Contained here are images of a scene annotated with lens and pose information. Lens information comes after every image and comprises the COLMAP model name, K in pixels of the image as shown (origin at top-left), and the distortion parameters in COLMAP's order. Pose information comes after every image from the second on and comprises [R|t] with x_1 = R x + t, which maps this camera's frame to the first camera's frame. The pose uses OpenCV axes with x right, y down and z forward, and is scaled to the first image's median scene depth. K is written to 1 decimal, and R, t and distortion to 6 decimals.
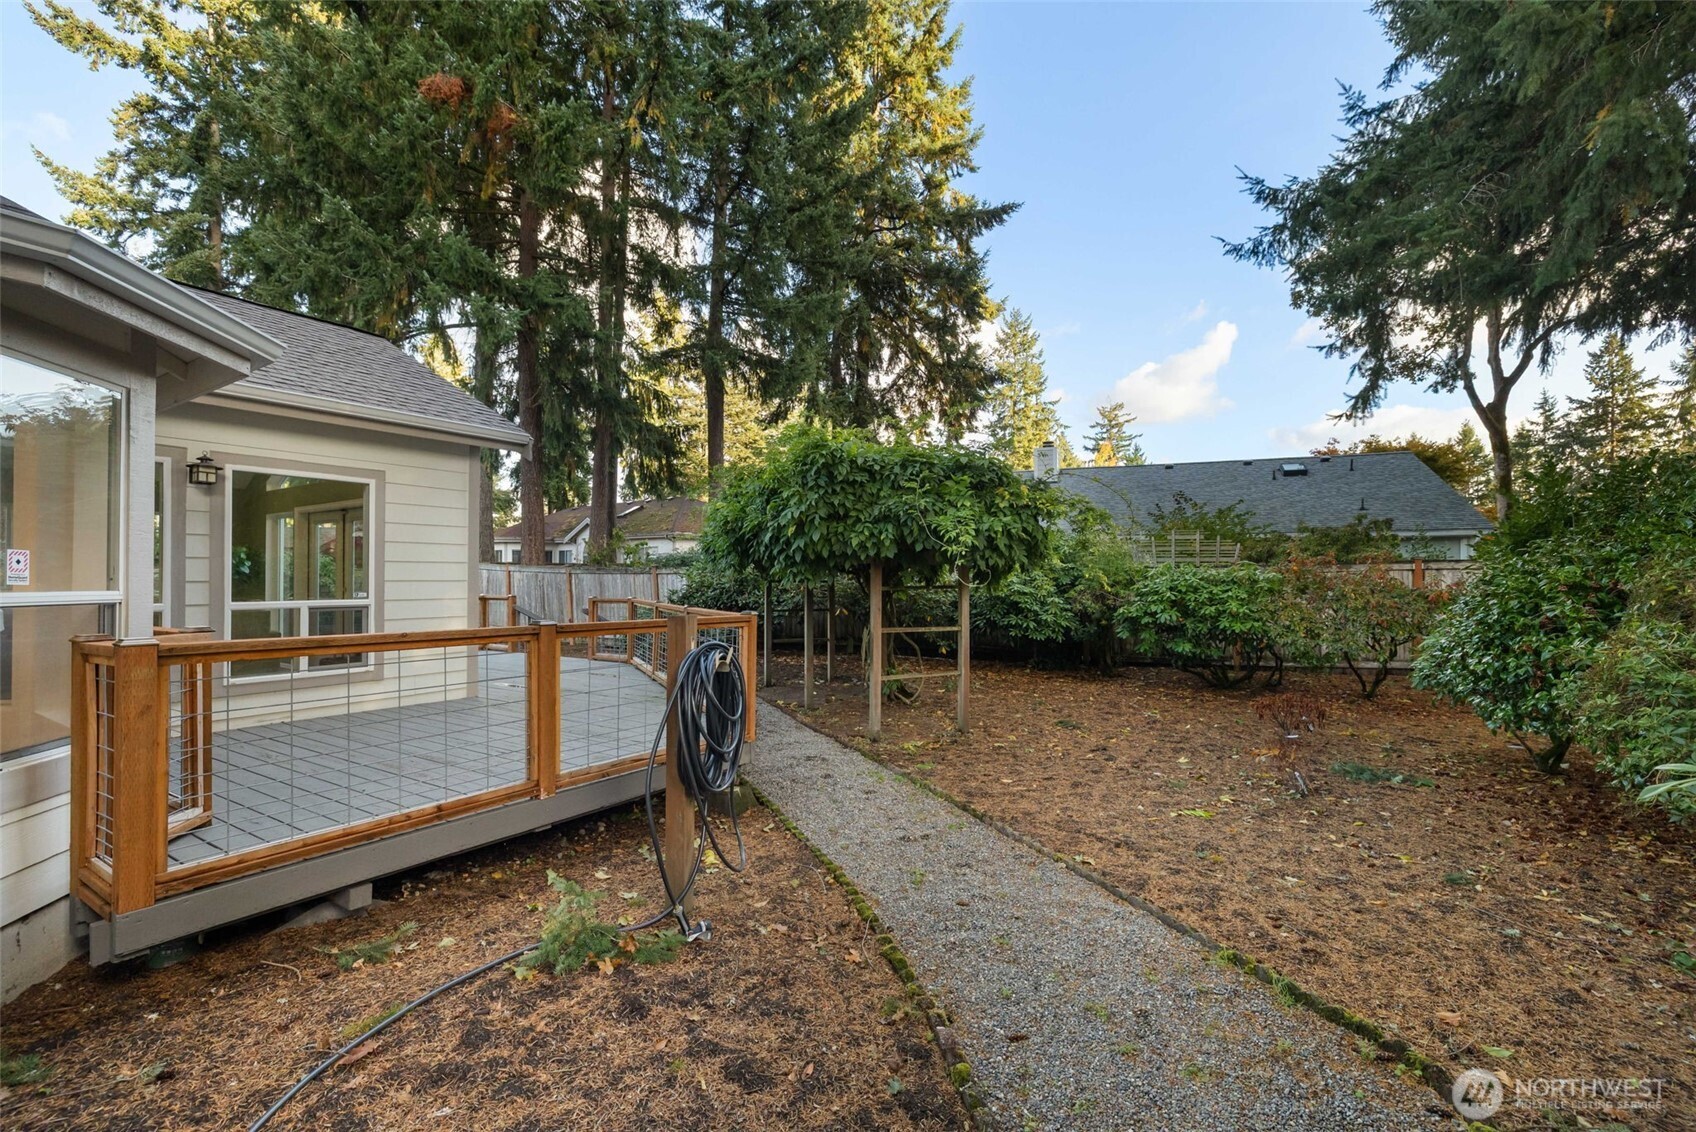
lens RADIAL K [[731.4, 0, 843.5], [0, 731.4, 569.3], [0, 0, 1]] dist [-0.001074, 0.001356]
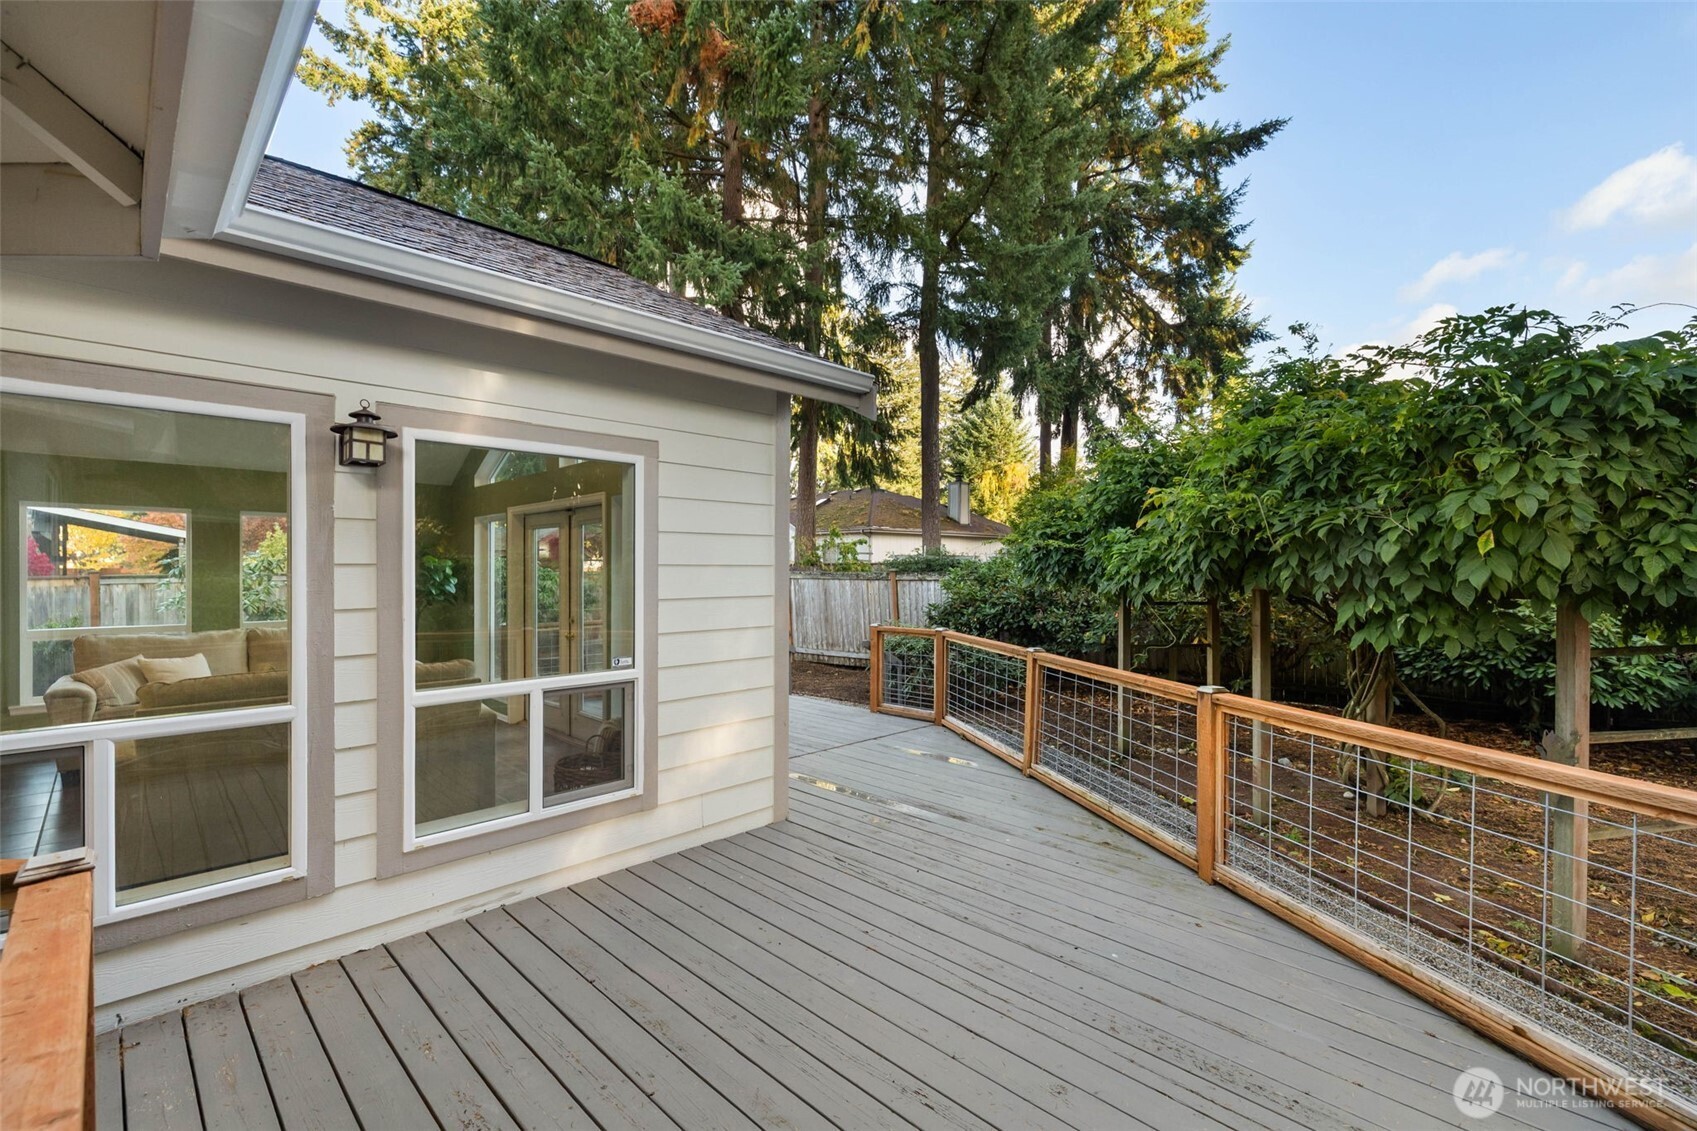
lens RADIAL K [[731.9, 0, 853.6], [0, 731.9, 568.8], [0, 0, 1]] dist [-0.001074, 0.001356]
pose [[0.981810, -0.000916, -0.189863, -0.076567], [0.003117, 0.999931, 0.011297, -0.008508], [0.189839, -0.011683, 0.981746, 0.097368]]
